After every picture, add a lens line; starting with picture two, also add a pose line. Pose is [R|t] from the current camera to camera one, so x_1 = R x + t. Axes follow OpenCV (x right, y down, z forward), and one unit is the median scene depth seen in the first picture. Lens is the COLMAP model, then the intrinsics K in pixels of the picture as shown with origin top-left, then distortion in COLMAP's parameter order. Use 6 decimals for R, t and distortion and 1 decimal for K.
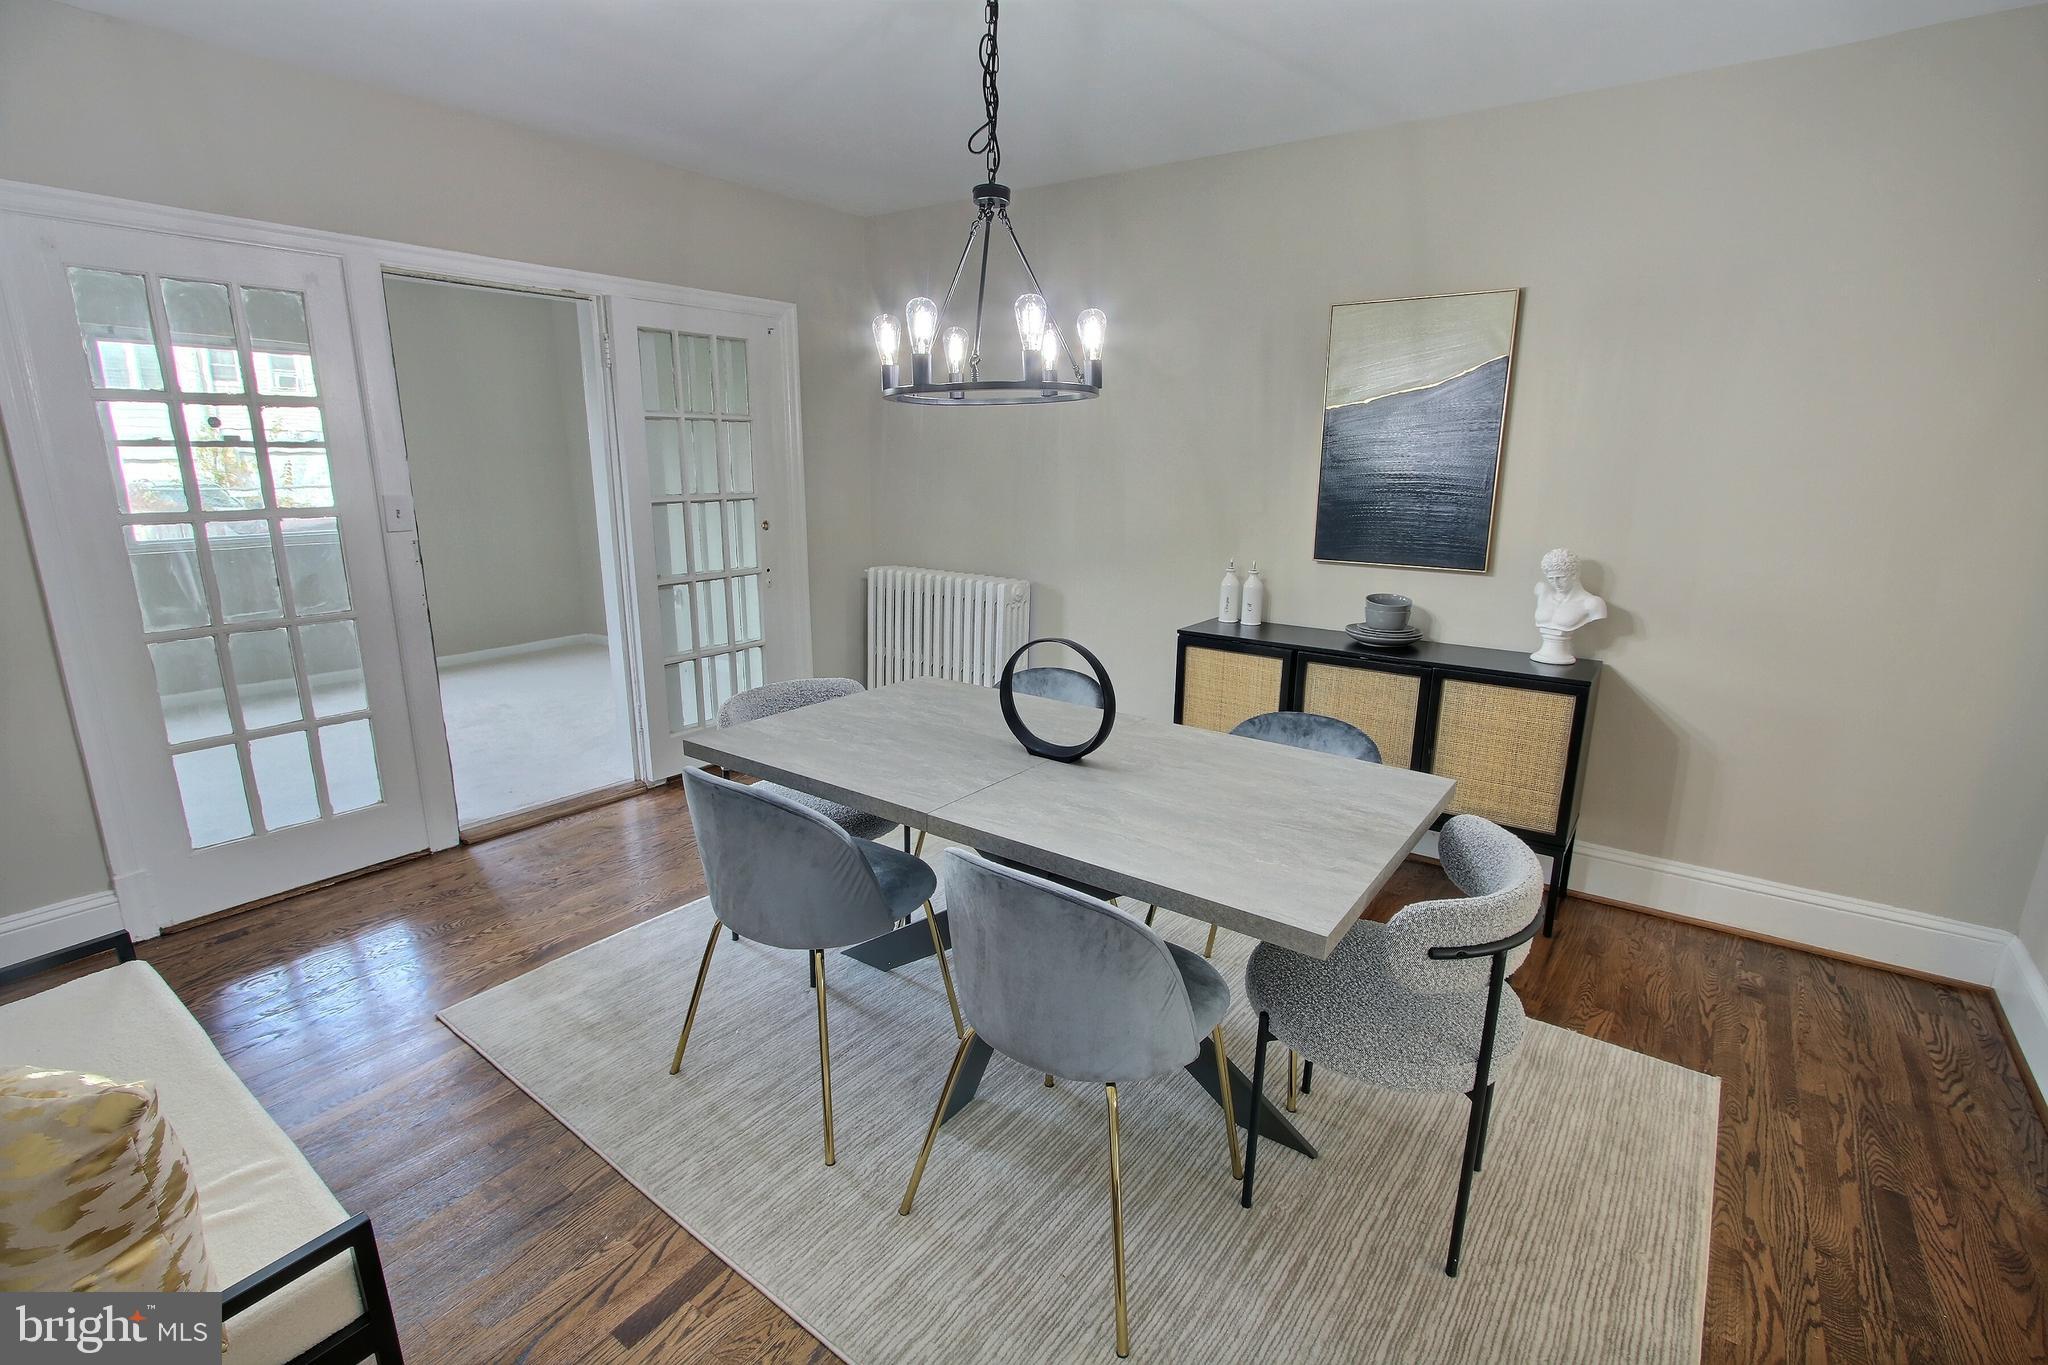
lens RADIAL K [[942.7, 0, 1019.9], [0, 942.7, 683.7], [0, 0, 1]] dist [-0.017332, 0.001642]
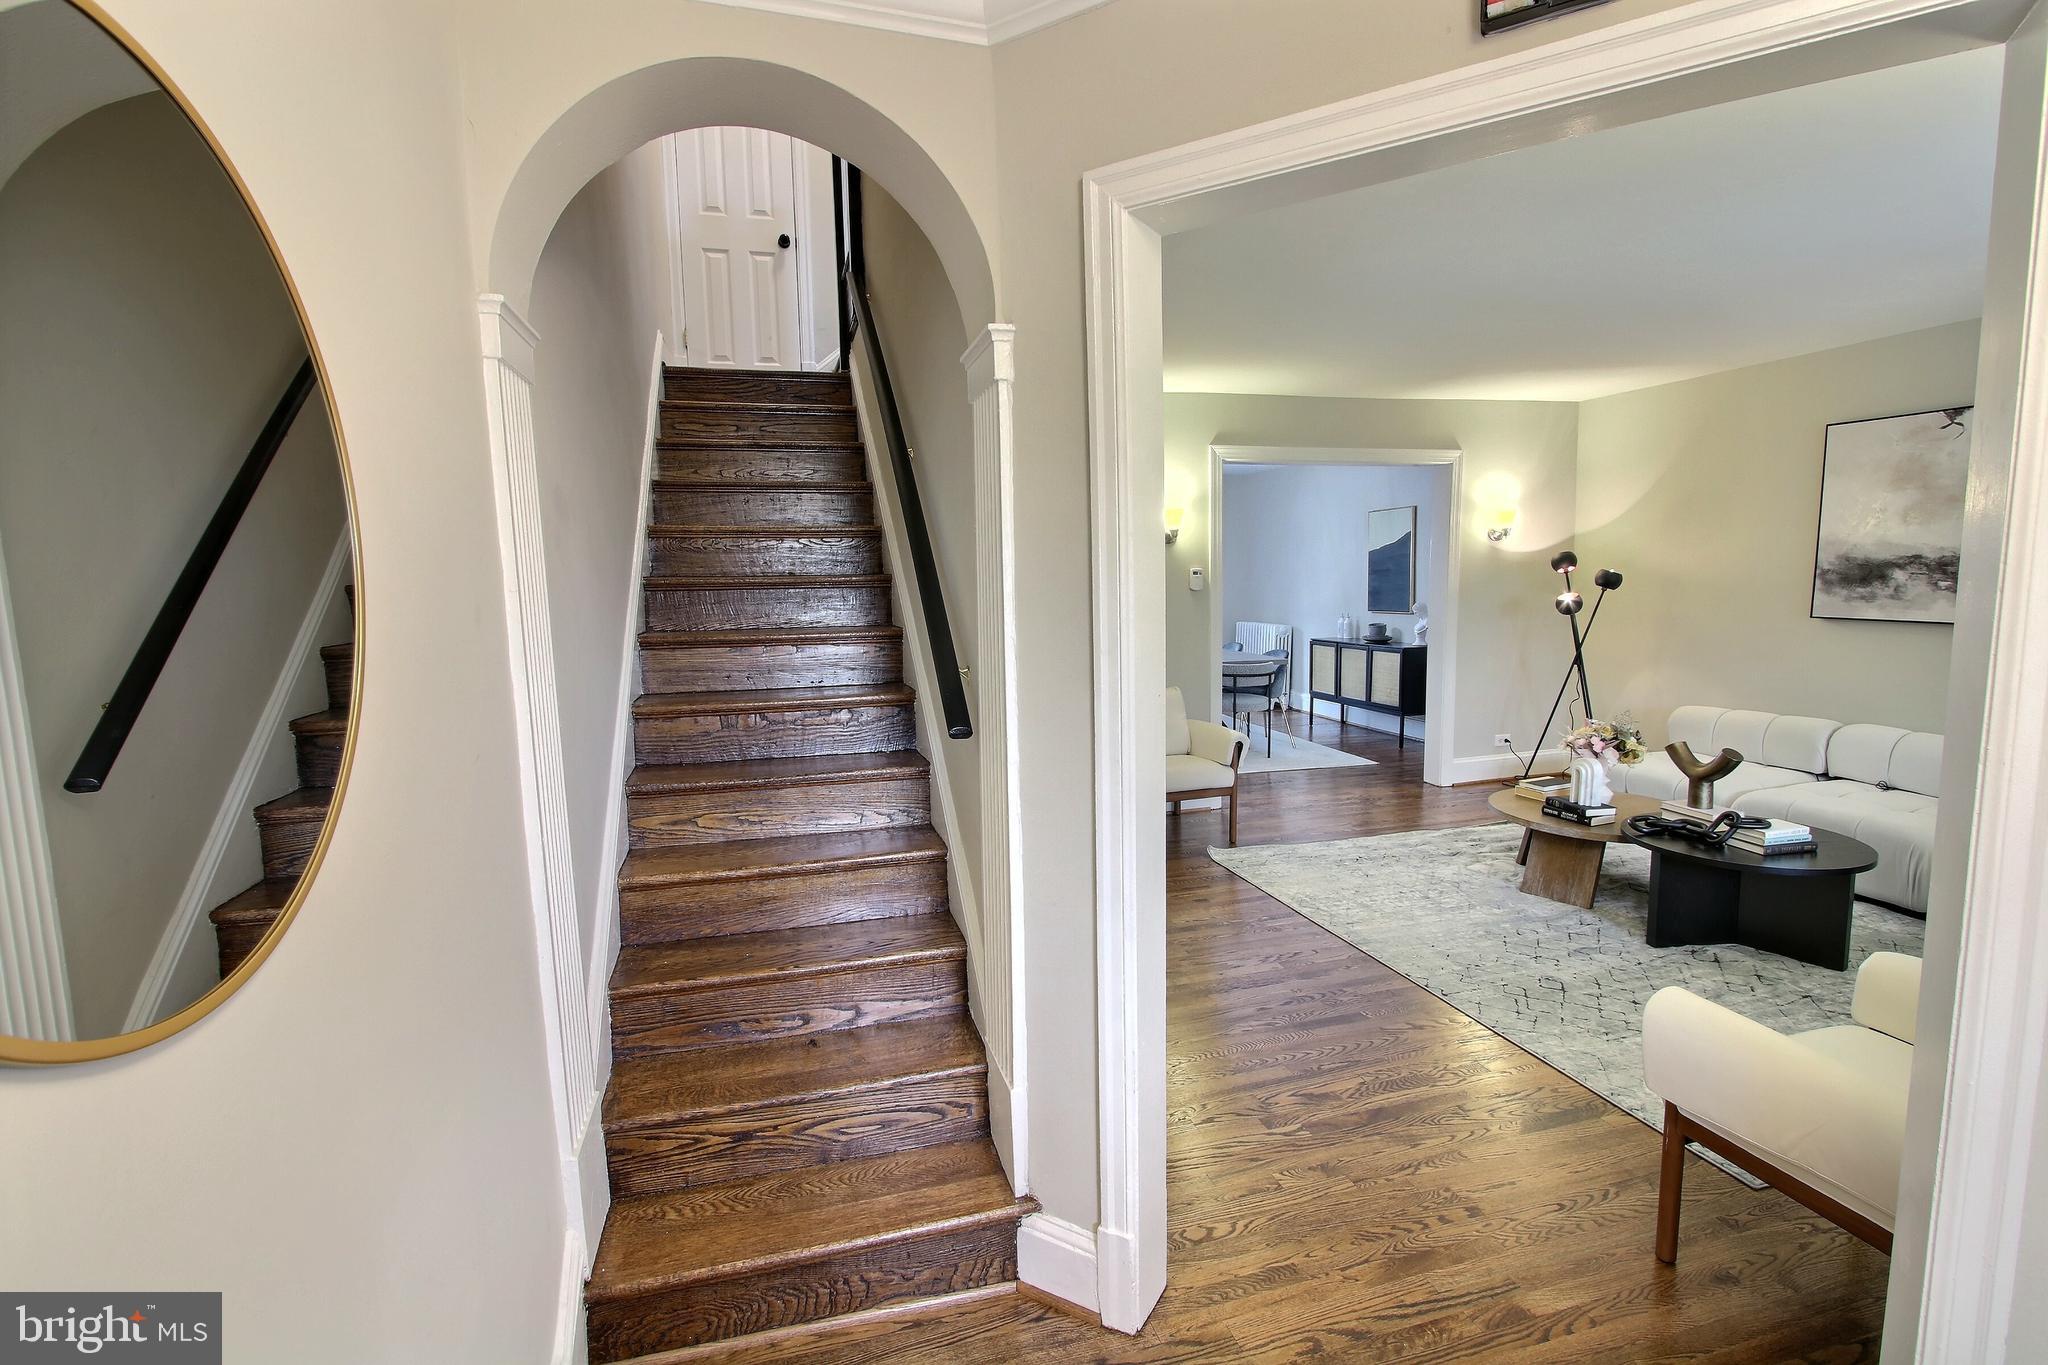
lens RADIAL K [[942.7, 0, 1026.2], [0, 942.7, 685.8], [0, 0, 1]] dist [-0.017332, 0.001642]
pose [[0.789731, 0.047689, -0.611597, 1.205252], [-0.122807, 0.989082, -0.081452, 0.397678], [0.601035, 0.139433, 0.786966, -1.547815]]
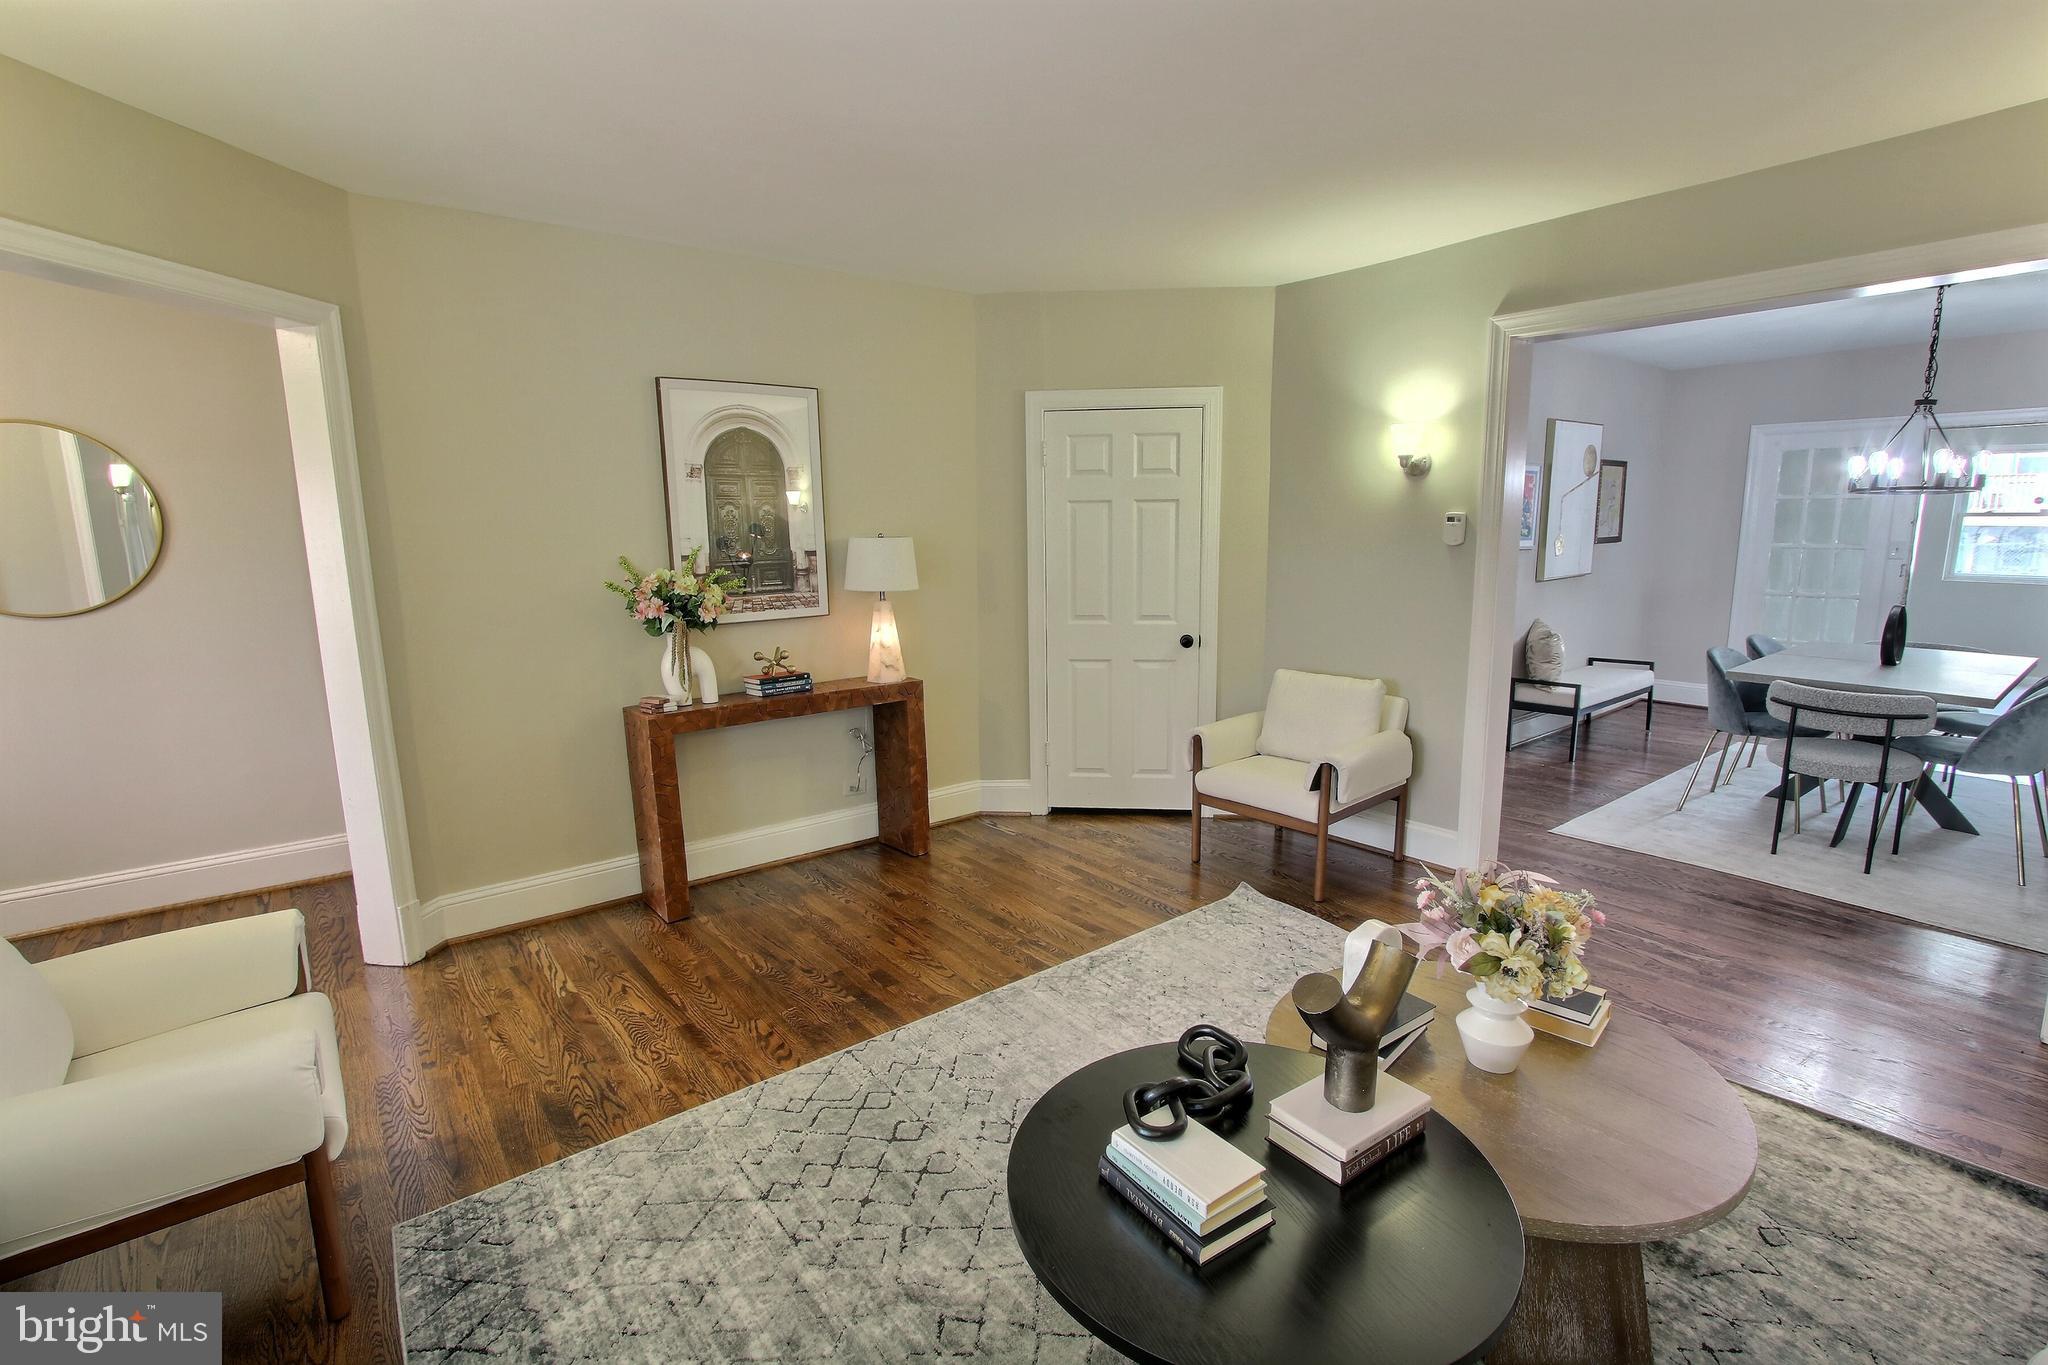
lens RADIAL K [[942.7, 0, 1029.2], [0, 942.7, 682.1], [0, 0, 1]] dist [-0.017332, 0.001642]
pose [[-0.258513, 0.157431, -0.953093, 1.647719], [-0.228806, 0.948577, 0.218745, 0.068694], [0.938520, 0.274622, -0.209198, -0.213497]]
